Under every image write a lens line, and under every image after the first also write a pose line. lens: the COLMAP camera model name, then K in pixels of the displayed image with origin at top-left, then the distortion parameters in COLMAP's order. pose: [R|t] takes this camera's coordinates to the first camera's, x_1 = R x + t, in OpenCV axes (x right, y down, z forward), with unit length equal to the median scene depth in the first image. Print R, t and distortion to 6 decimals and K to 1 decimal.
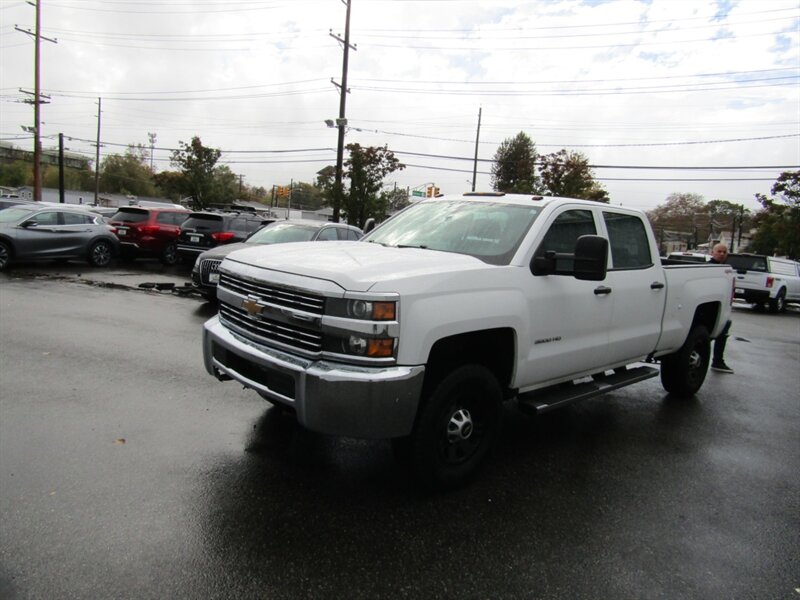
lens RADIAL K [[560.7, 0, 400.2], [0, 560.7, 302.5], [0, 0, 1]] dist [-0.010487, -0.005732]
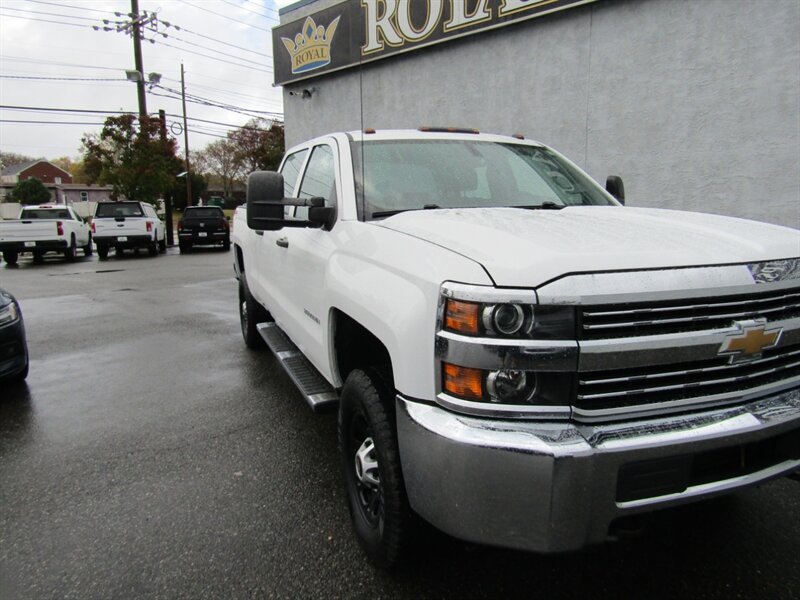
lens RADIAL K [[562.6, 0, 398.9], [0, 562.6, 299.4], [0, 0, 1]] dist [-0.006678, -0.008408]
pose [[0.348932, -0.239421, 0.906049, -0.094007], [0.161110, 0.967746, 0.193678, -0.020571], [-0.923195, 0.078393, 0.376251, 0.124062]]
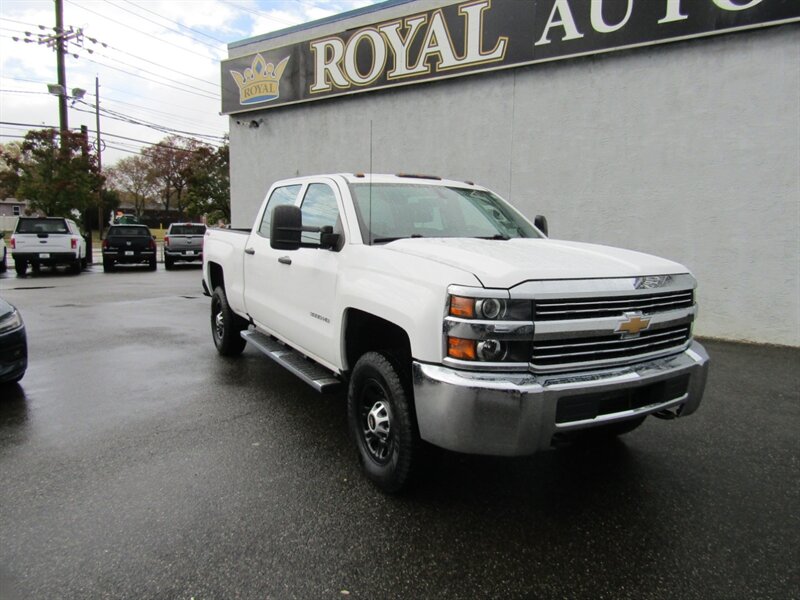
lens RADIAL K [[562.6, 0, 398.9], [0, 562.6, 299.4], [0, 0, 1]] dist [-0.006678, -0.008408]
pose [[0.215122, -0.195639, 0.956790, -0.127523], [0.125042, 0.977183, 0.171694, -0.024585], [-0.968549, 0.082704, 0.234677, 0.128144]]
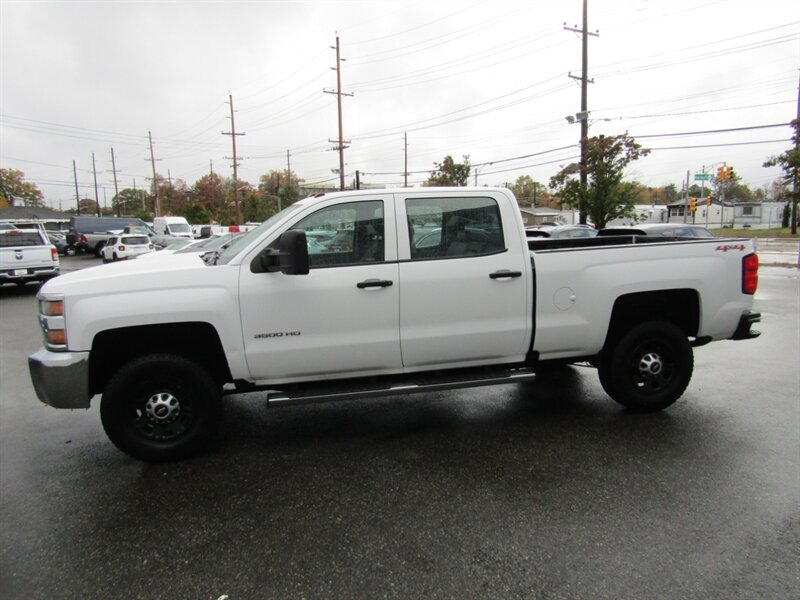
lens RADIAL K [[562.6, 0, 398.9], [0, 562.6, 299.4], [0, 0, 1]] dist [-0.006678, -0.008408]
pose [[0.850625, -0.032926, -0.524741, 0.131533], [0.024484, 0.999435, -0.023022, 0.004179], [0.525203, 0.006736, 0.850951, 0.030155]]
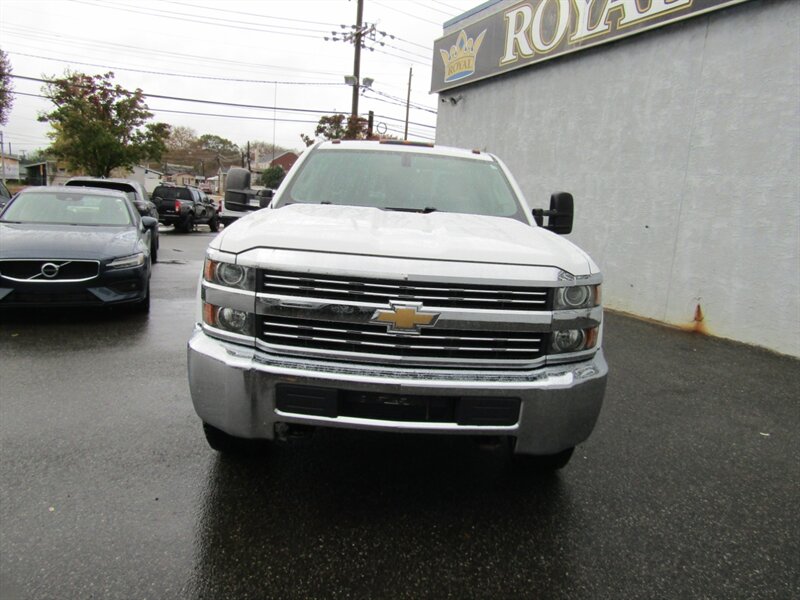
lens RADIAL K [[560.7, 0, 400.2], [0, 560.7, 302.5], [0, 0, 1]] dist [-0.010487, -0.005732]
pose [[0.669558, -0.168760, 0.723334, -0.084308], [0.083790, 0.984792, 0.152200, -0.012719], [-0.738018, -0.041298, 0.673516, 0.062255]]
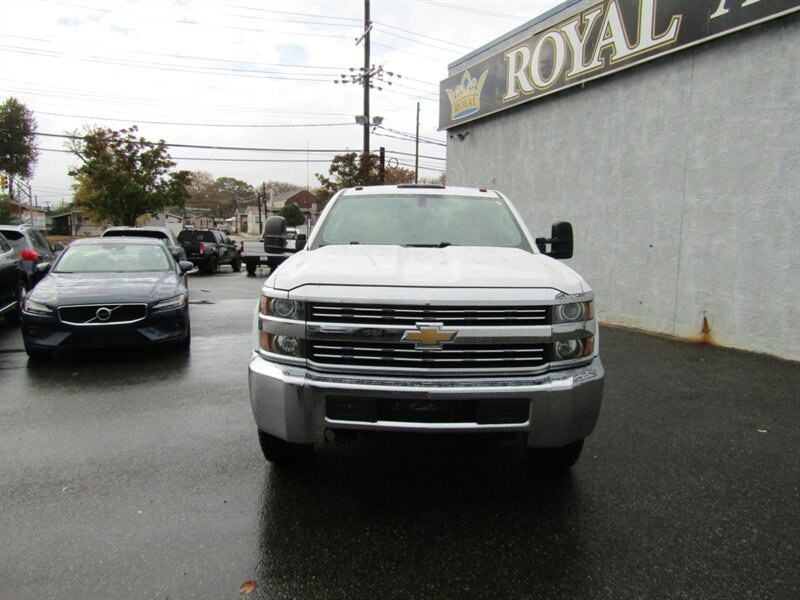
lens RADIAL K [[560.7, 0, 400.2], [0, 560.7, 302.5], [0, 0, 1]] dist [-0.010487, -0.005732]
pose [[0.684596, -0.163685, 0.710306, -0.097094], [0.136162, 0.986025, 0.095989, -0.013996], [-0.716092, 0.031003, 0.697317, 0.051803]]
